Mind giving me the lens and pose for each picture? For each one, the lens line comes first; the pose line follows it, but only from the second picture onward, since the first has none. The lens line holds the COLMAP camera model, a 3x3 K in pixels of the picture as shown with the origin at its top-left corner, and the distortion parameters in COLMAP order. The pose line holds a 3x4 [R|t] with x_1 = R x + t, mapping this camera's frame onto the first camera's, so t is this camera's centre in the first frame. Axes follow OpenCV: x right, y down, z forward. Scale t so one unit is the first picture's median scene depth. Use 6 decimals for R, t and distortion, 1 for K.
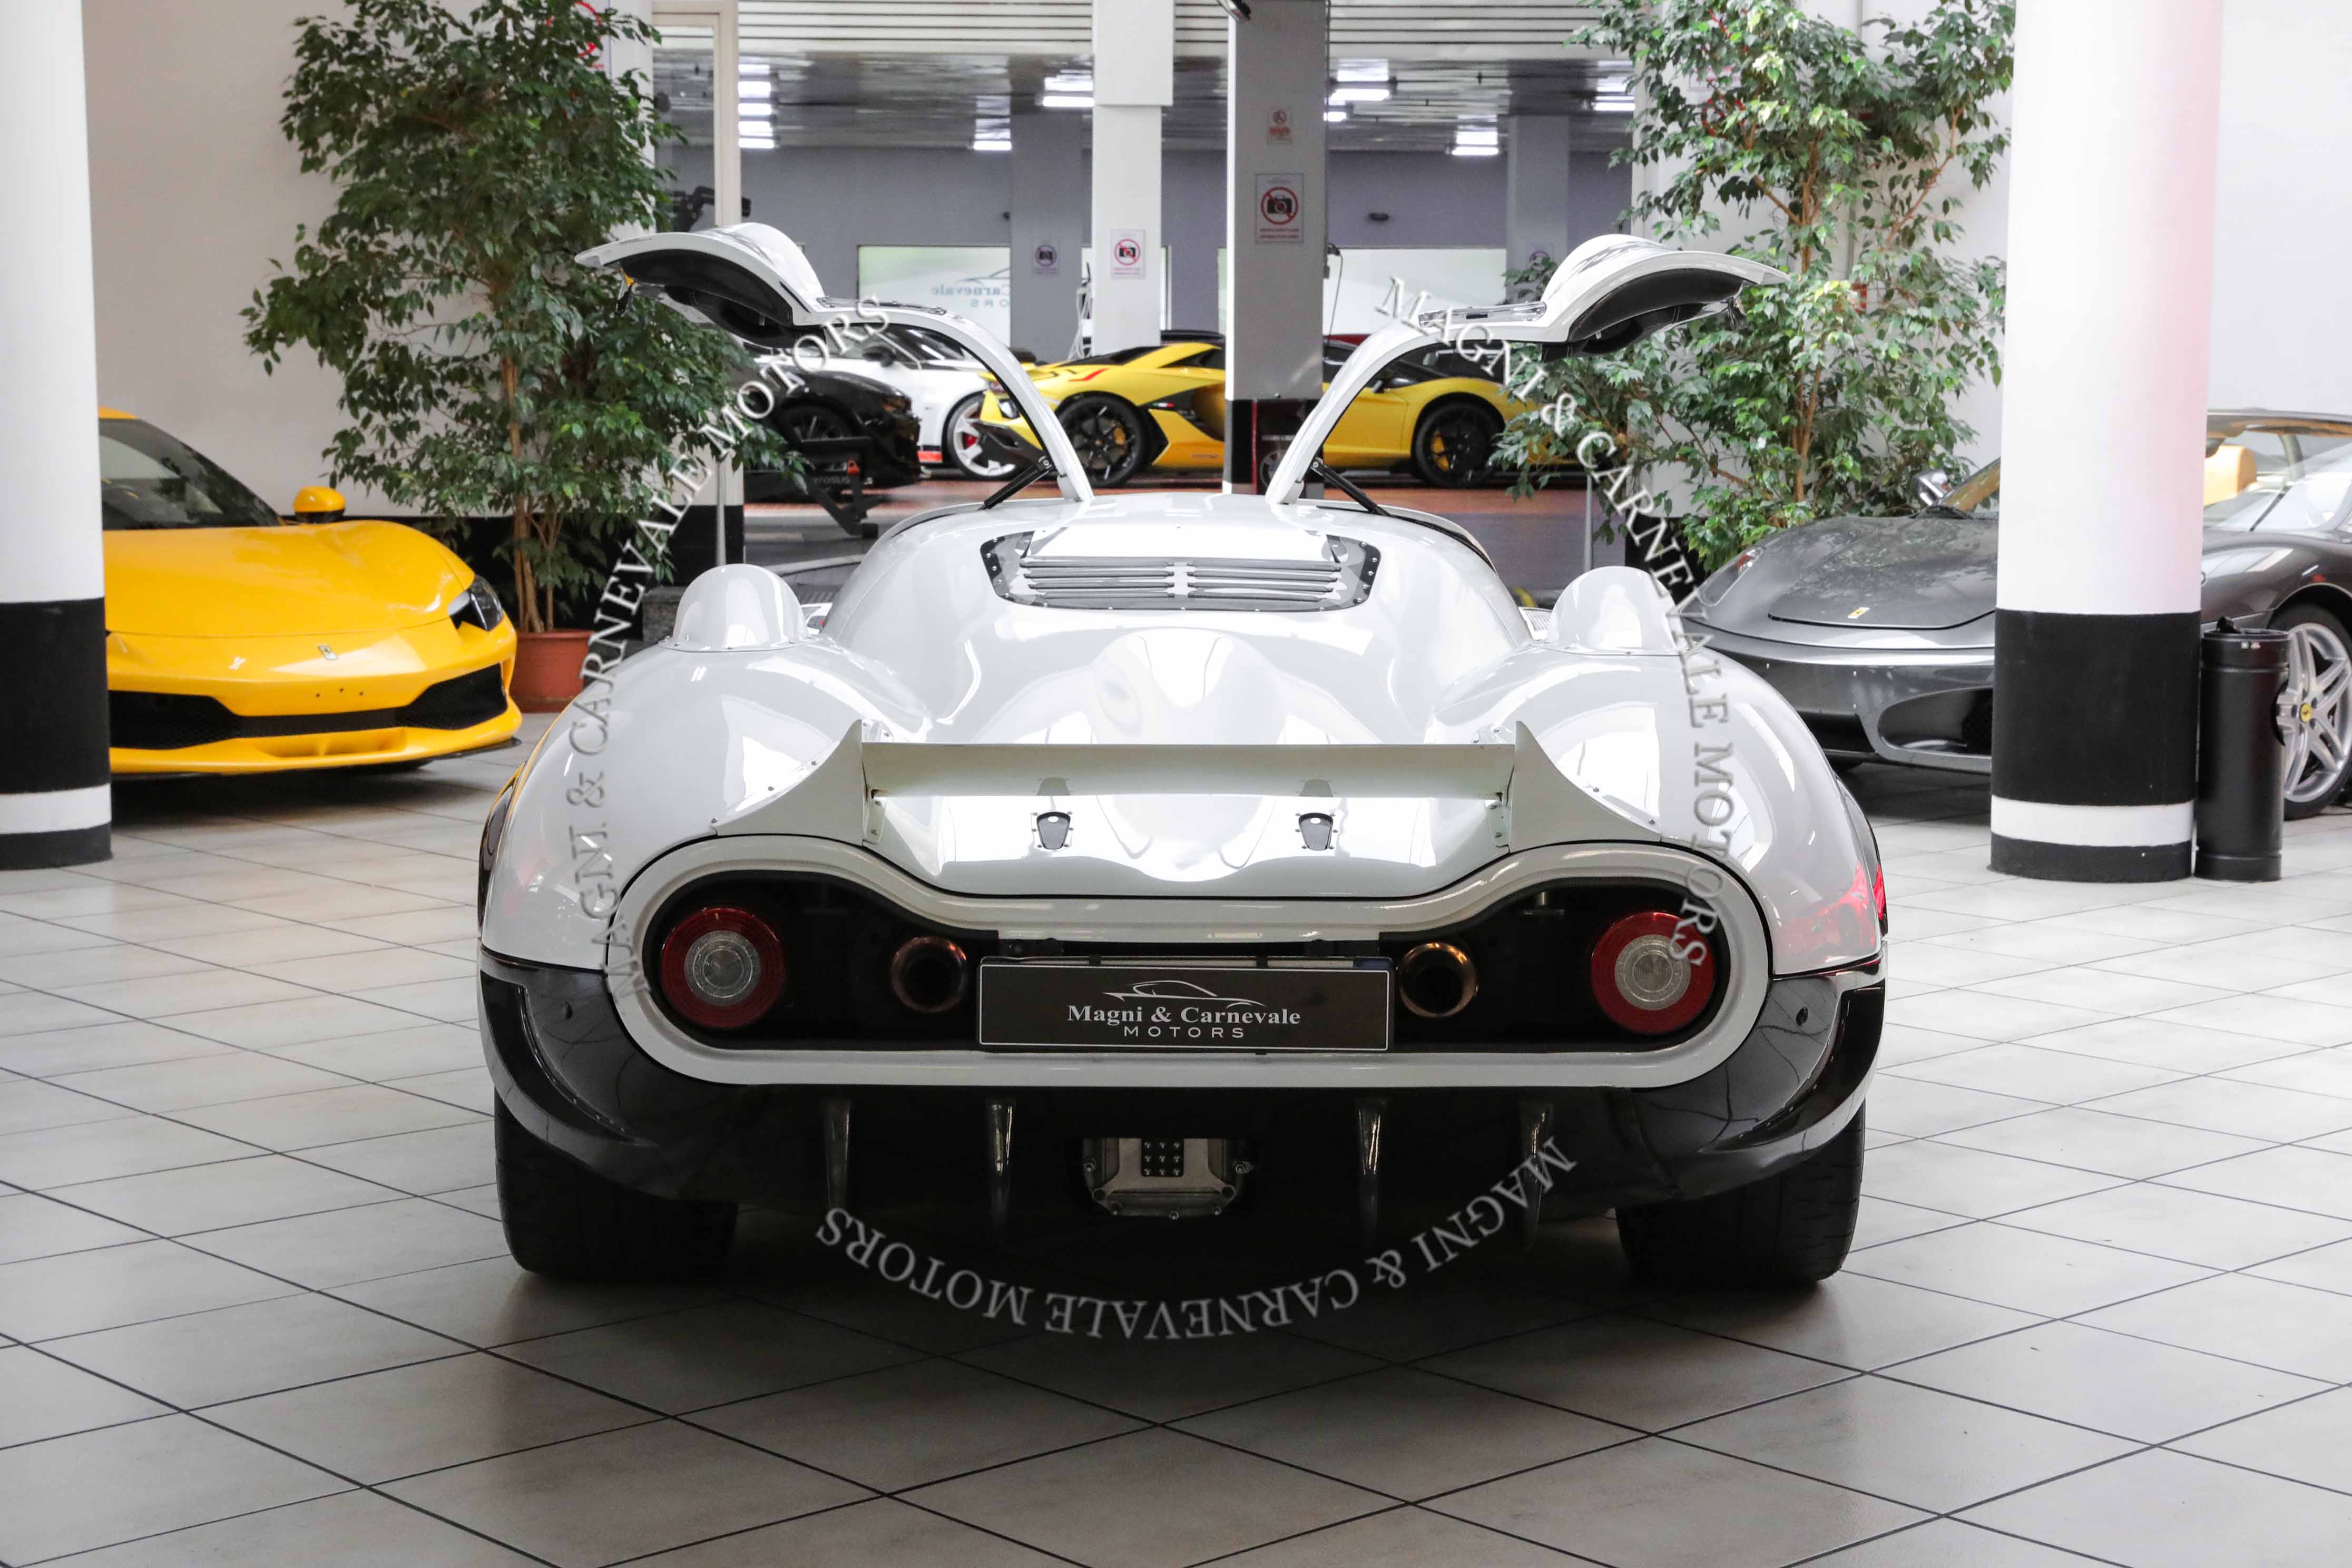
lens RADIAL K [[3686.1, 0, 1176.0], [0, 3686.1, 784.0], [0, 0, 1]] dist [0.084541, 0.128723]
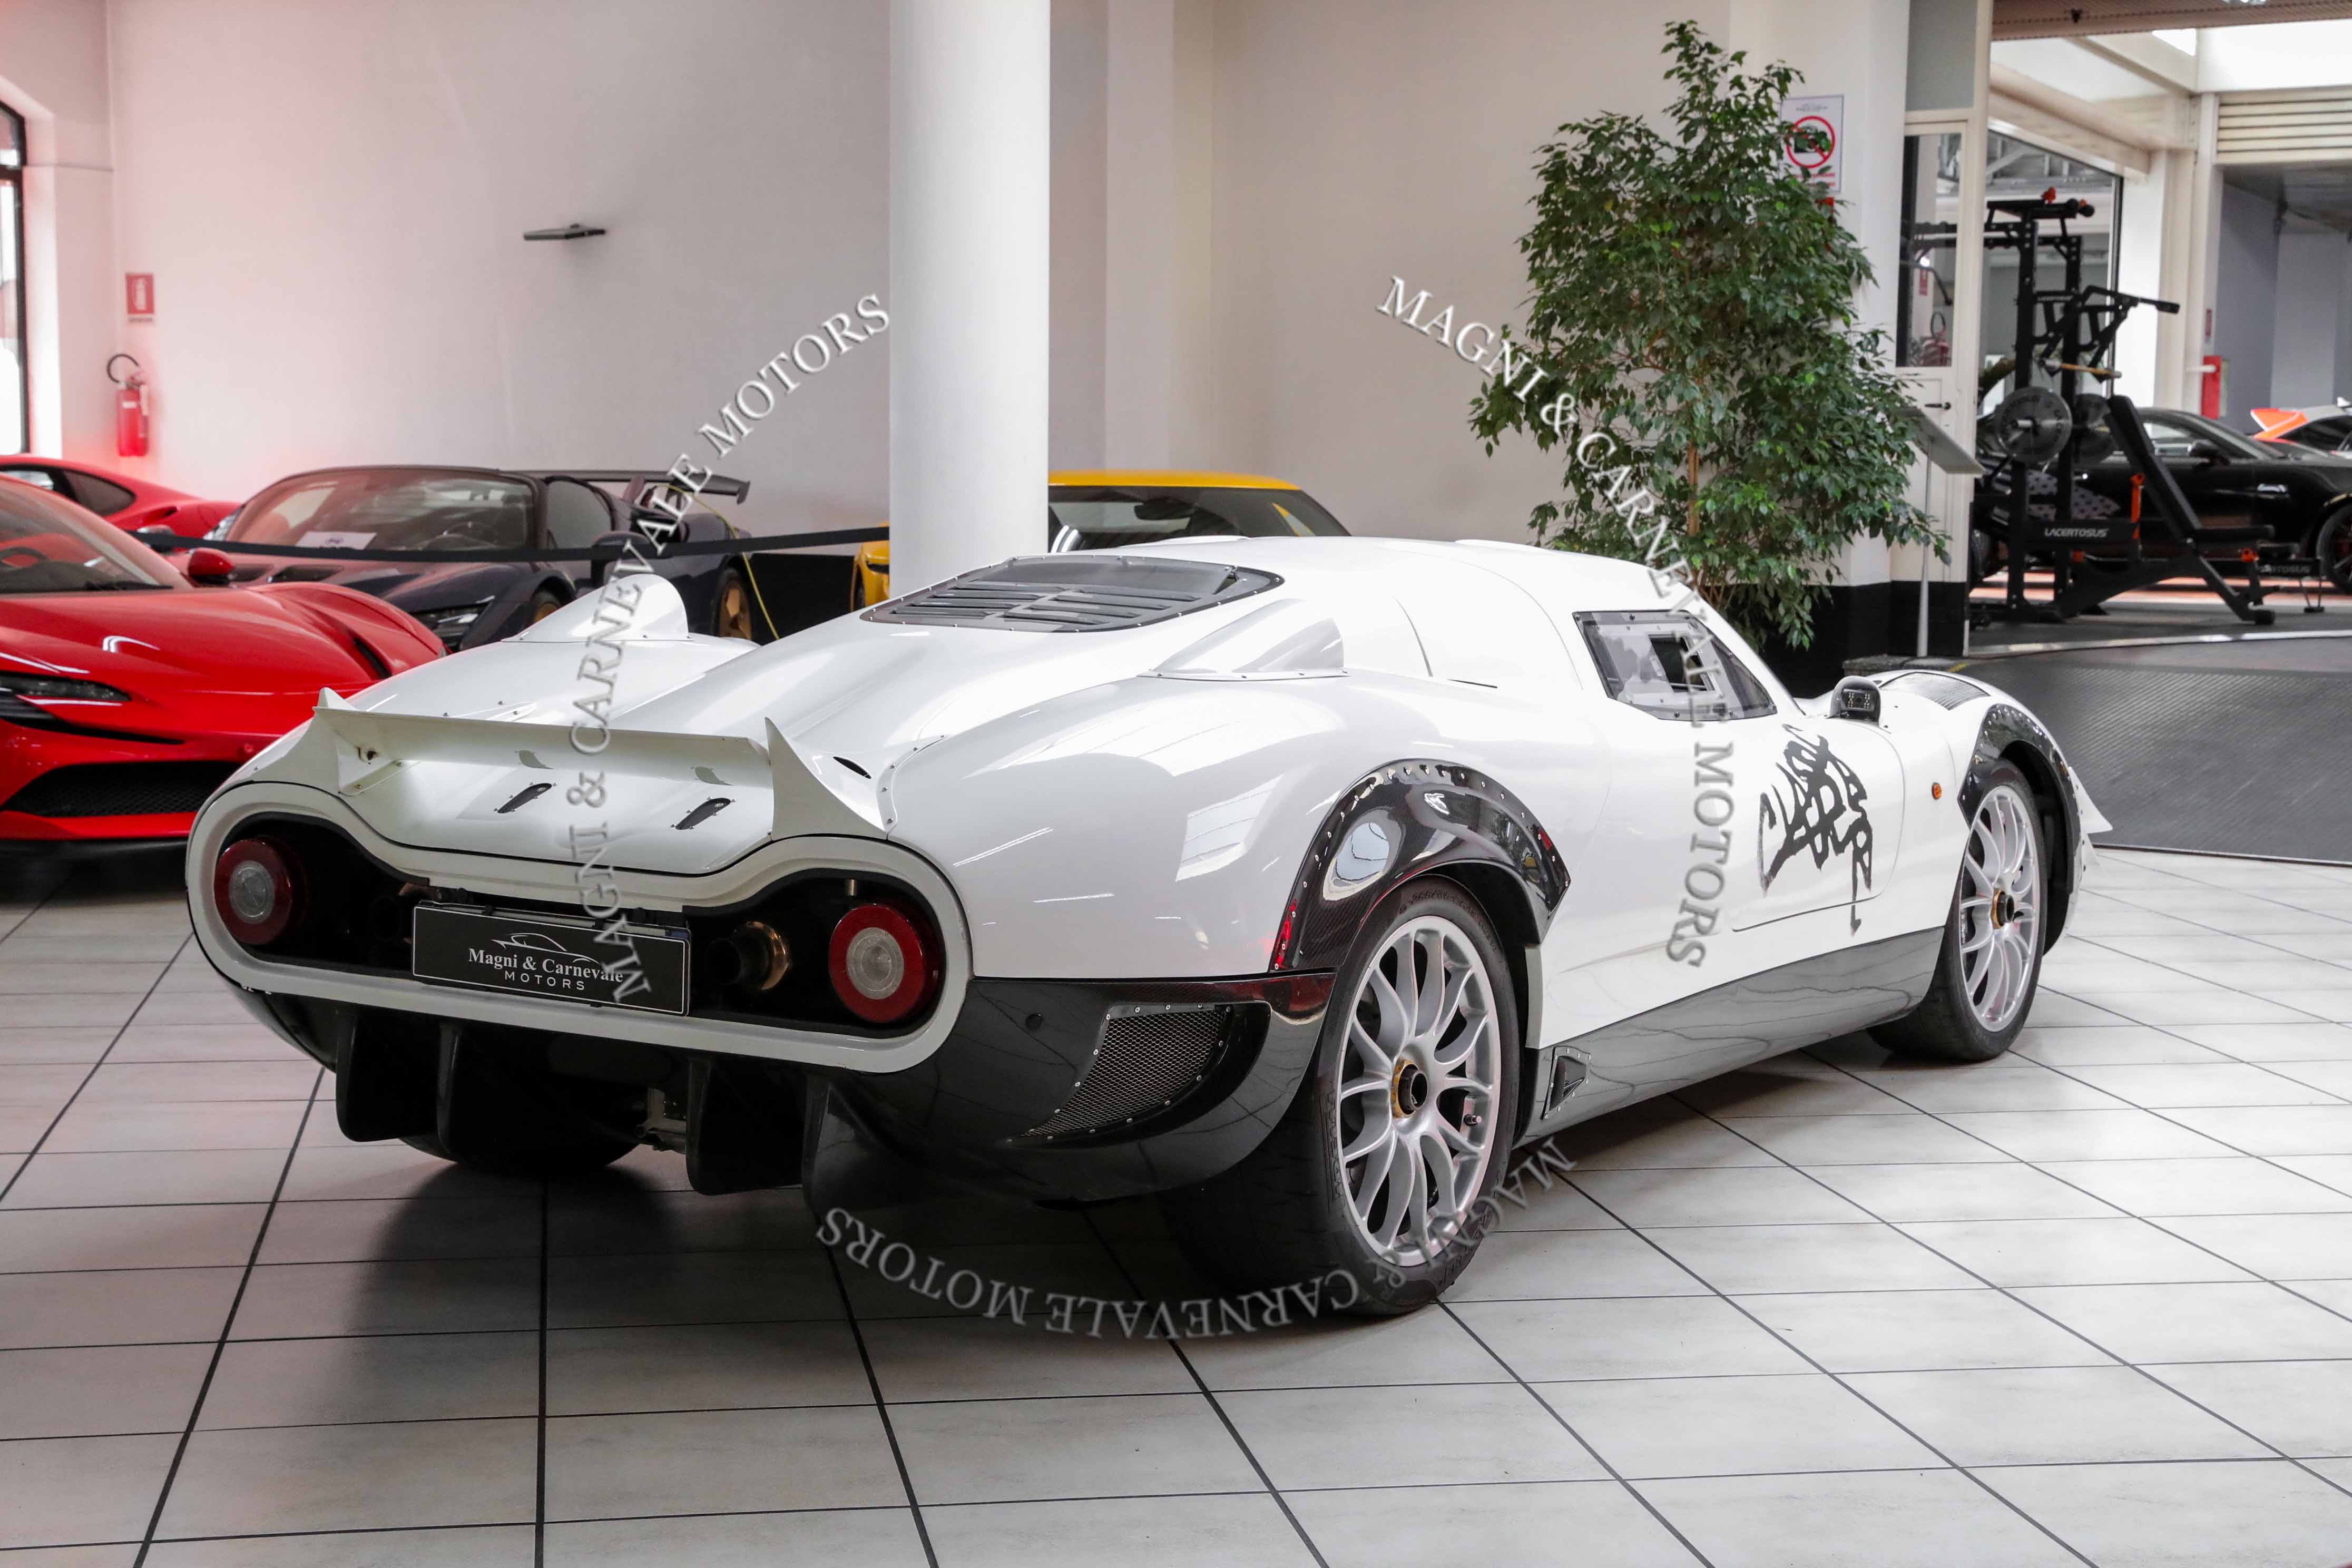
lens RADIAL K [[3320.0, 0, 1171.3], [0, 3320.0, 807.2], [0, 0, 1]] dist [0.059201, 0.055168]
pose [[0.843830, 0.063847, -0.532799, 0.229397], [-0.070849, 0.997460, 0.007320, -0.002132], [0.531913, 0.031572, 0.846210, 0.078460]]
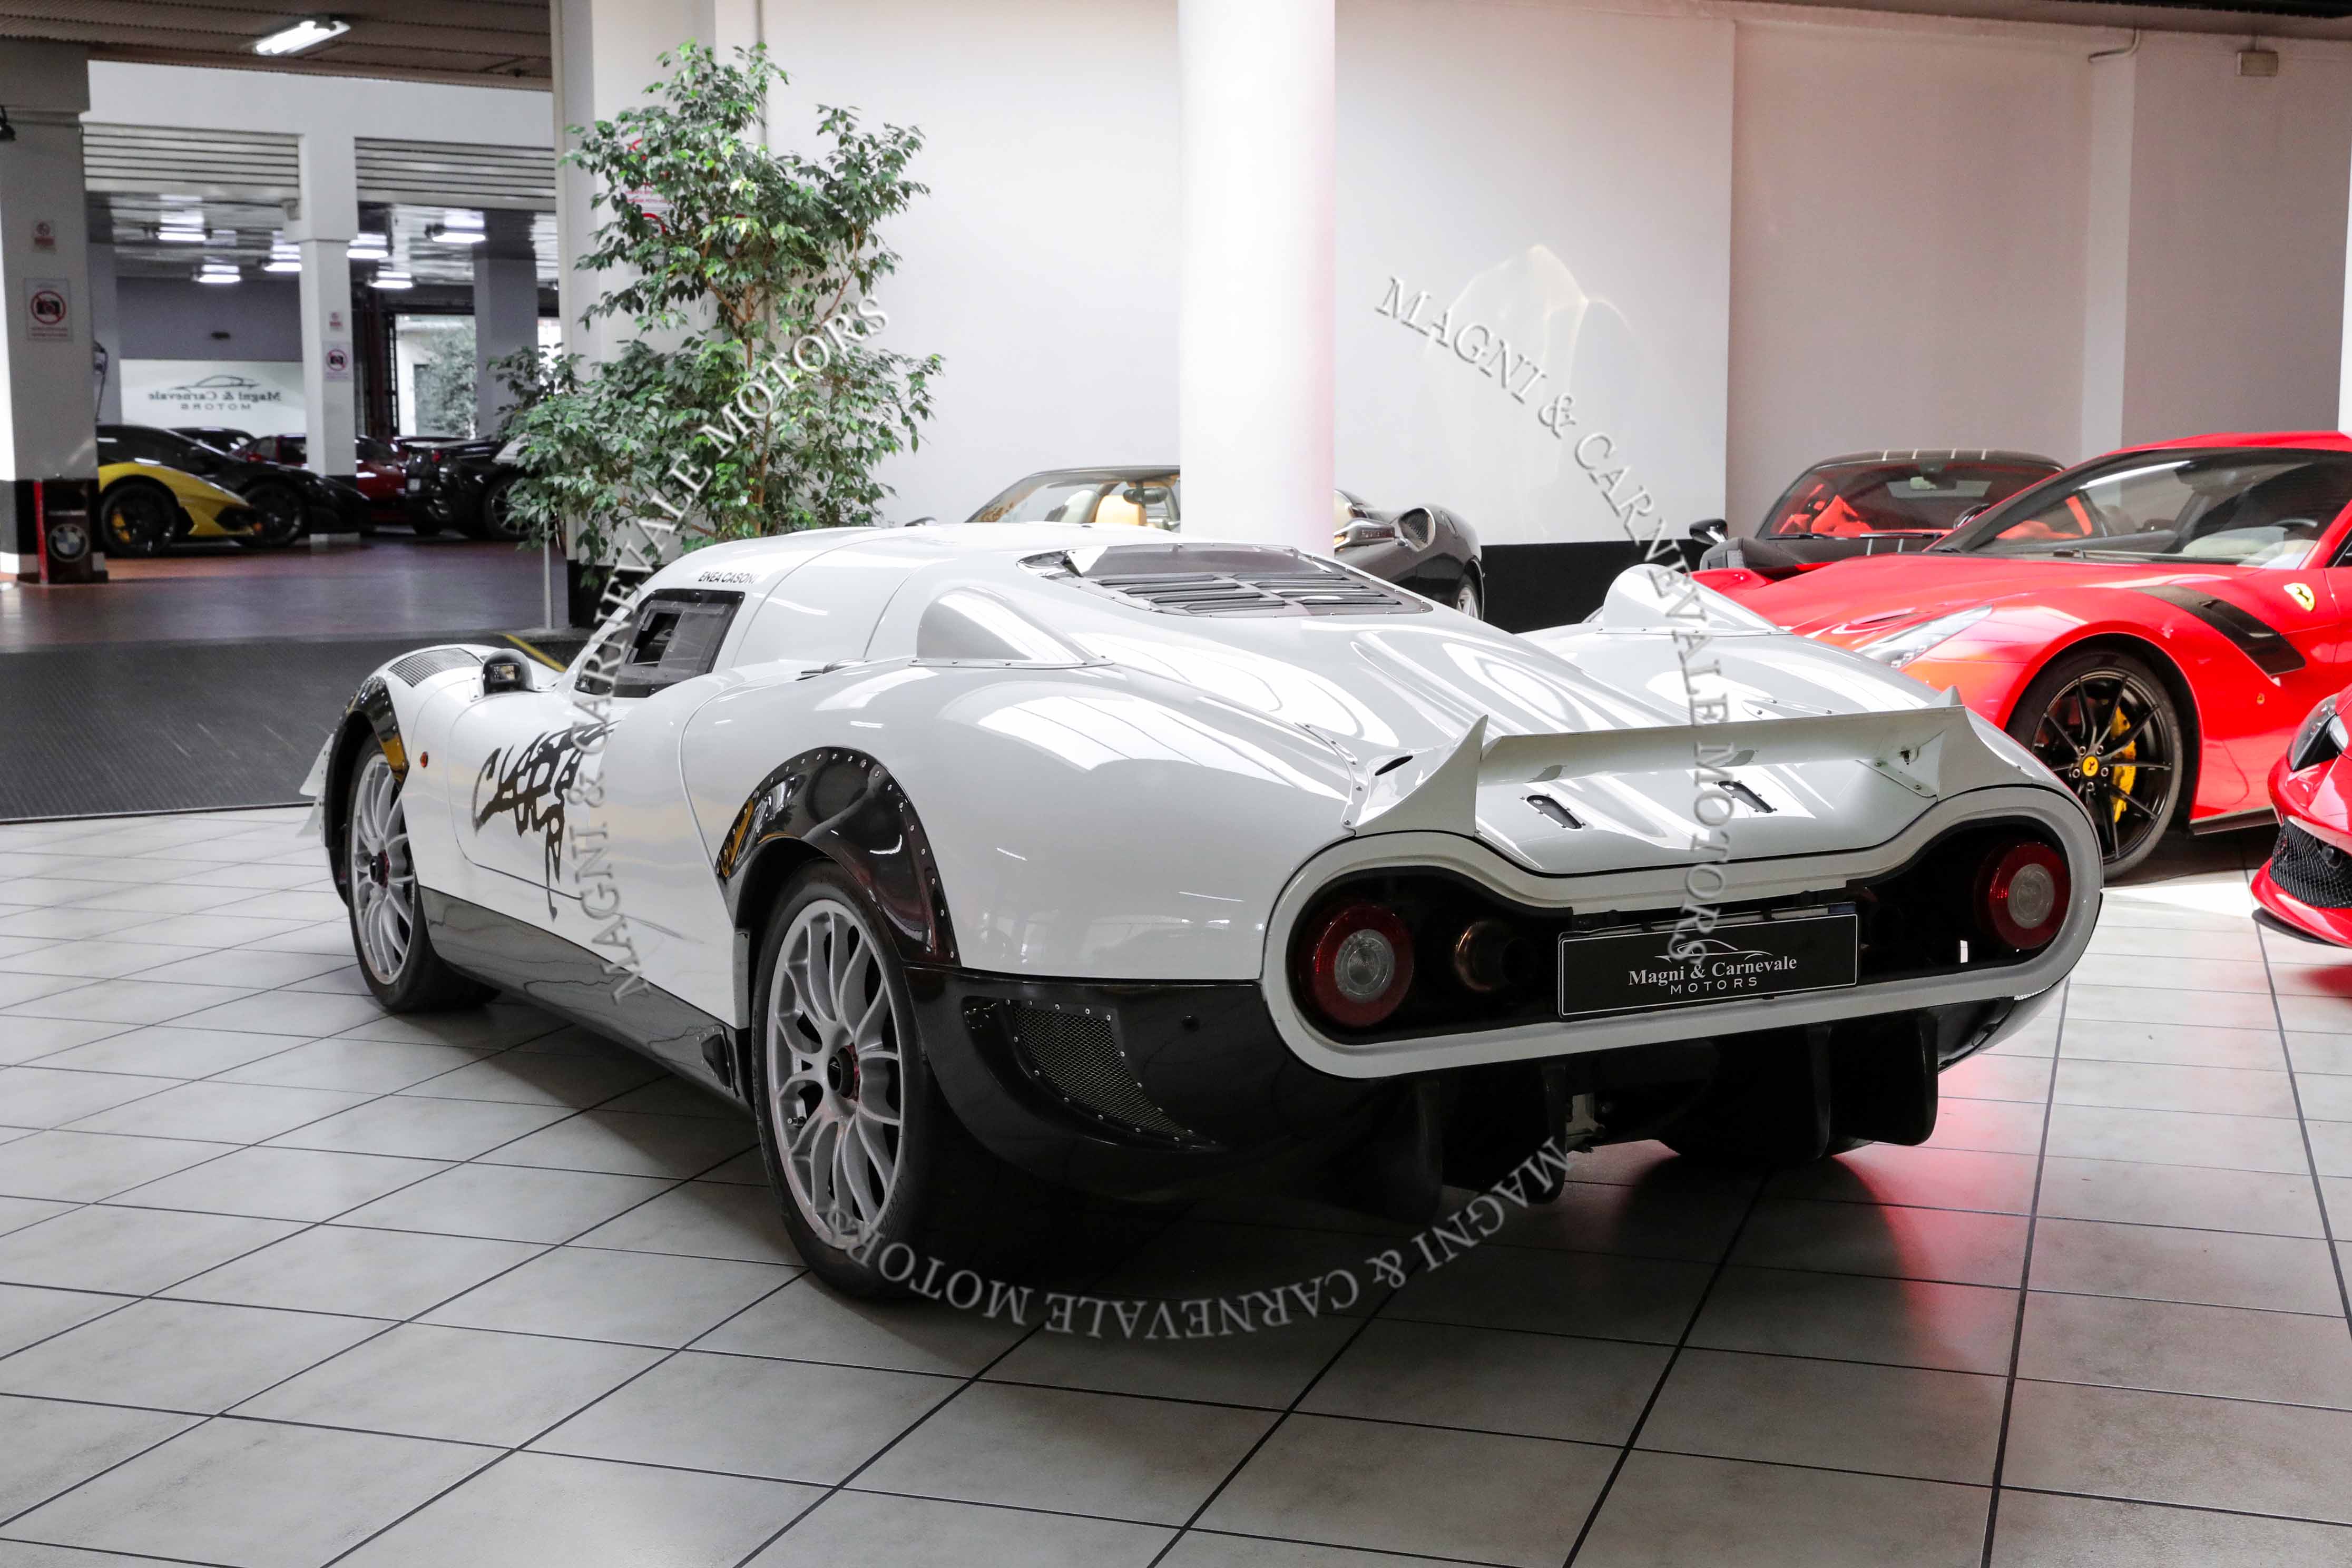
lens RADIAL K [[2893.0, 0, 1128.4], [0, 2893.0, 788.2], [0, 0, 1]] dist [0.031297, 0.030797]
pose [[0.880588, -0.063754, 0.469575, -0.179874], [0.063811, 0.997837, 0.015812, -0.005151], [-0.469567, 0.016040, 0.882751, 0.105370]]
